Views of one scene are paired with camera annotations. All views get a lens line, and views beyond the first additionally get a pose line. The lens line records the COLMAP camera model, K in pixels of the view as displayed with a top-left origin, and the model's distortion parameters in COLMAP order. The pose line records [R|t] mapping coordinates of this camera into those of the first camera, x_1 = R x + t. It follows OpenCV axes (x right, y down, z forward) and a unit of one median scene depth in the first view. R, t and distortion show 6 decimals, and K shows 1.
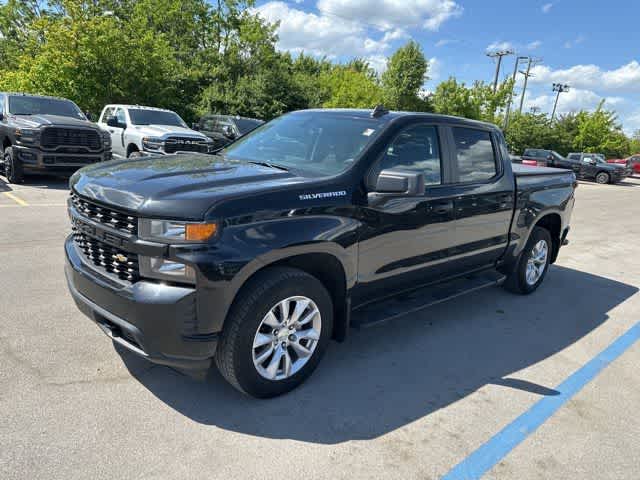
lens RADIAL K [[460.2, 0, 320.3], [0, 460.2, 238.4], [0, 0, 1]] dist [0.024043, -0.026951]
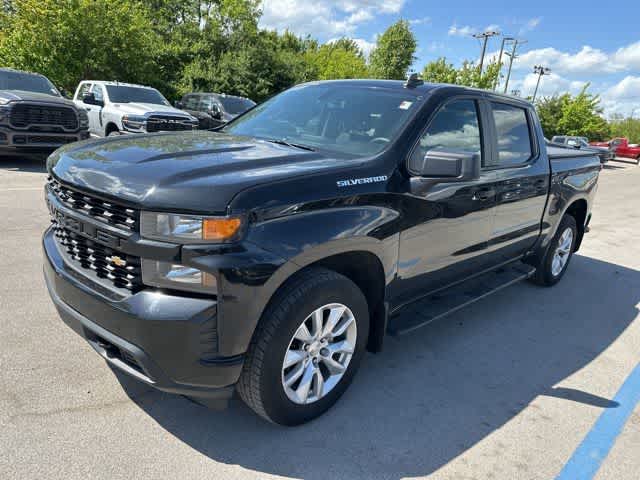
lens RADIAL K [[460.2, 0, 321.1], [0, 460.2, 240.1], [0, 0, 1]] dist [0.024043, -0.026951]
pose [[0.999091, -0.005111, 0.042327, -0.078670], [0.003395, 0.999173, 0.040520, -0.016069], [-0.042499, -0.040339, 0.998282, 0.133914]]
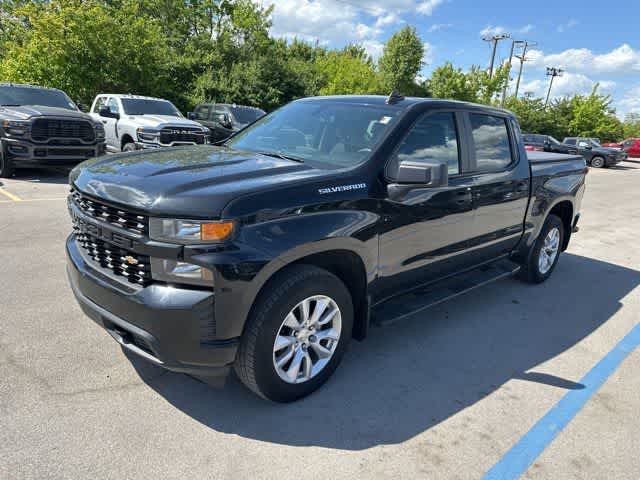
lens RADIAL K [[460.2, 0, 328.2], [0, 460.2, 241.3], [0, 0, 1]] dist [0.024043, -0.026951]
pose [[0.999508, -0.019383, 0.024654, -0.037251], [0.018601, 0.999328, 0.031576, -0.011622], [-0.025249, -0.031102, 0.999197, 0.040575]]
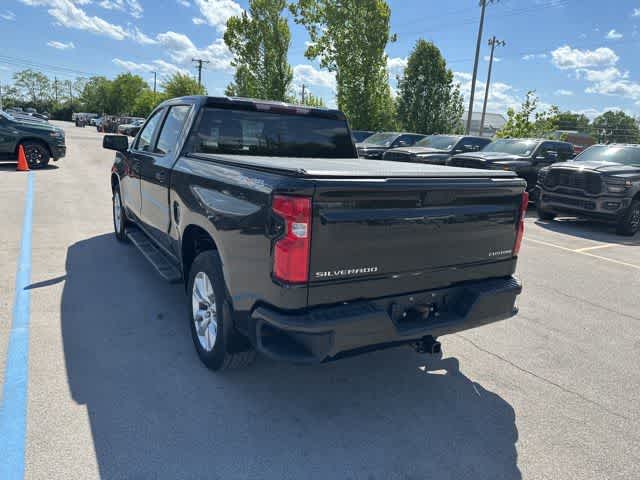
lens RADIAL K [[460.2, 0, 319.7], [0, 460.2, 237.1], [0, 0, 1]] dist [0.024043, -0.026951]
pose [[-0.200433, 0.116143, -0.972799, 1.447754], [-0.307426, 0.935340, 0.175012, -0.271609], [0.930223, 0.334142, -0.151768, 1.726541]]
